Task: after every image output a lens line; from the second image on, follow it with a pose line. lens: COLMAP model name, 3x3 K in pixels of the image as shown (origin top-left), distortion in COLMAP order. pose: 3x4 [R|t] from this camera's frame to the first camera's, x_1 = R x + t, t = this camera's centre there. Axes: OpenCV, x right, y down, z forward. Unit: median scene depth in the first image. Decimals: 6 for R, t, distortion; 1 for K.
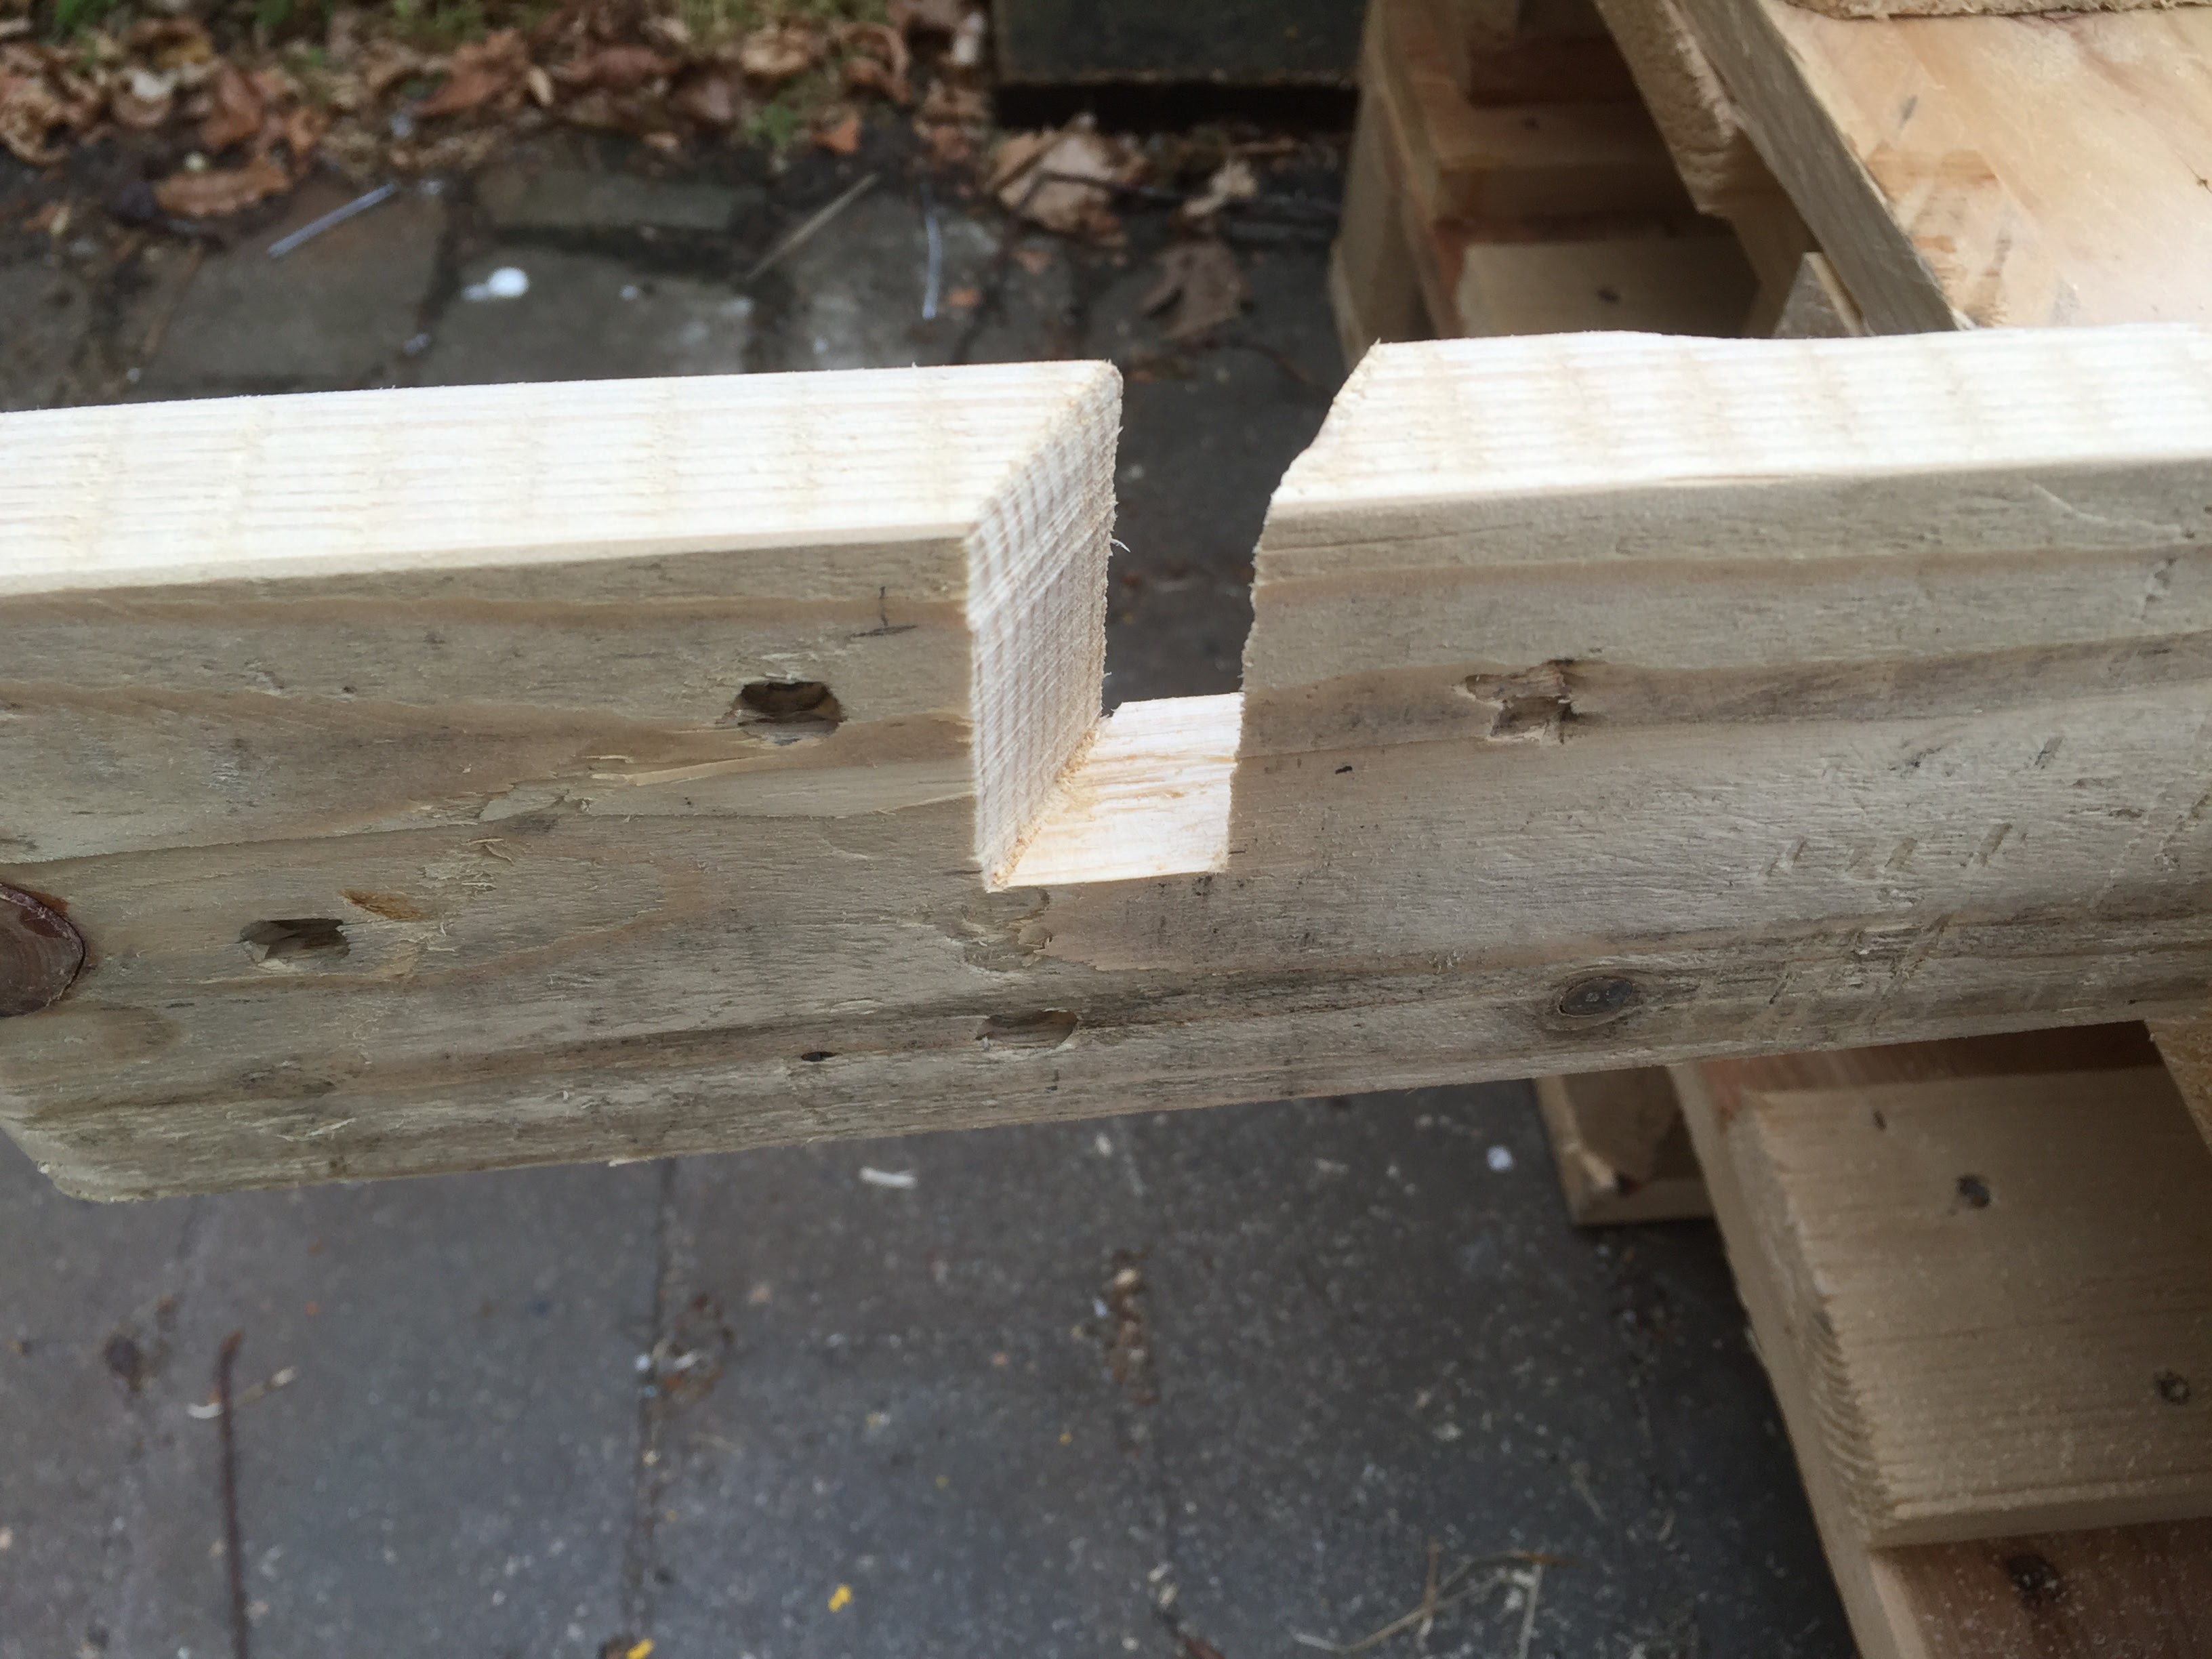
lens RADIAL K [[1906.5, 0, 1111.9], [0, 1906.5, 838.2], [0, 0, 1]] dist [0.087675, -0.123279]
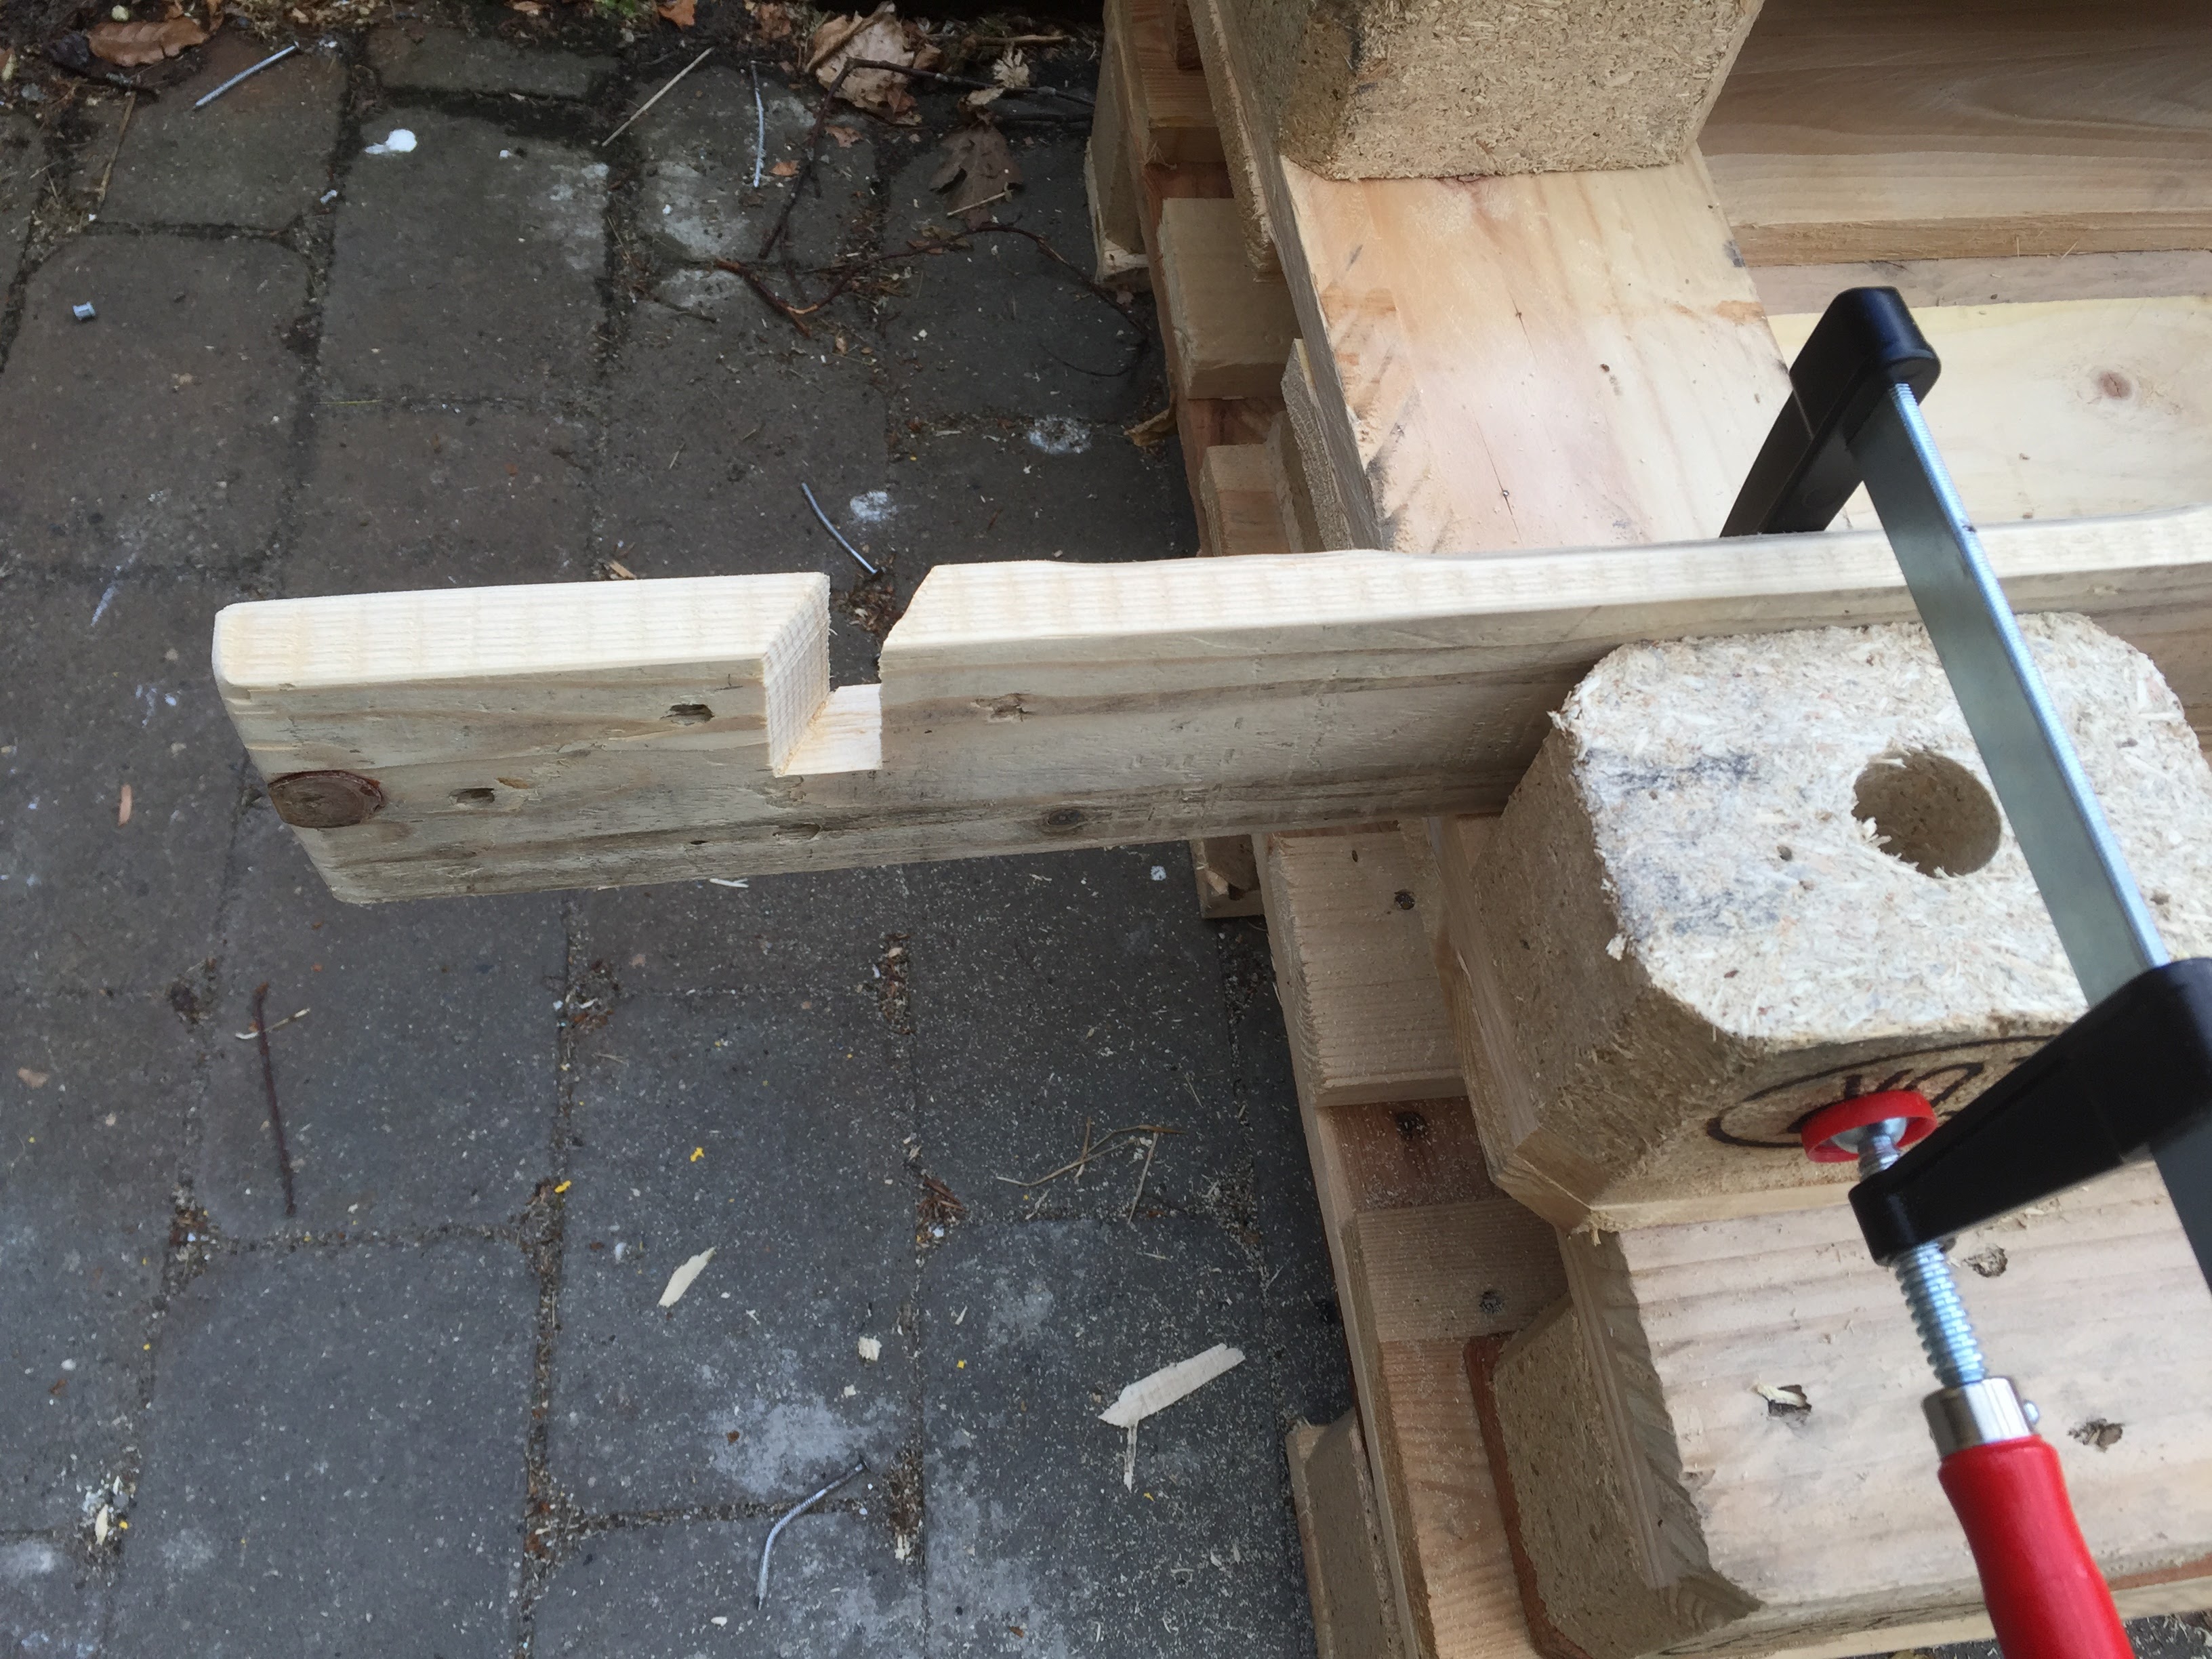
lens RADIAL K [[1906.9, 0, 1100.6], [0, 1906.9, 808.5], [0, 0, 1]] dist [0.101195, -0.128307]
pose [[0.996751, 0.014300, 0.079267, 0.066712], [-0.025571, 0.989385, 0.143053, -0.128127], [-0.076379, -0.144615, 0.986536, -0.609012]]
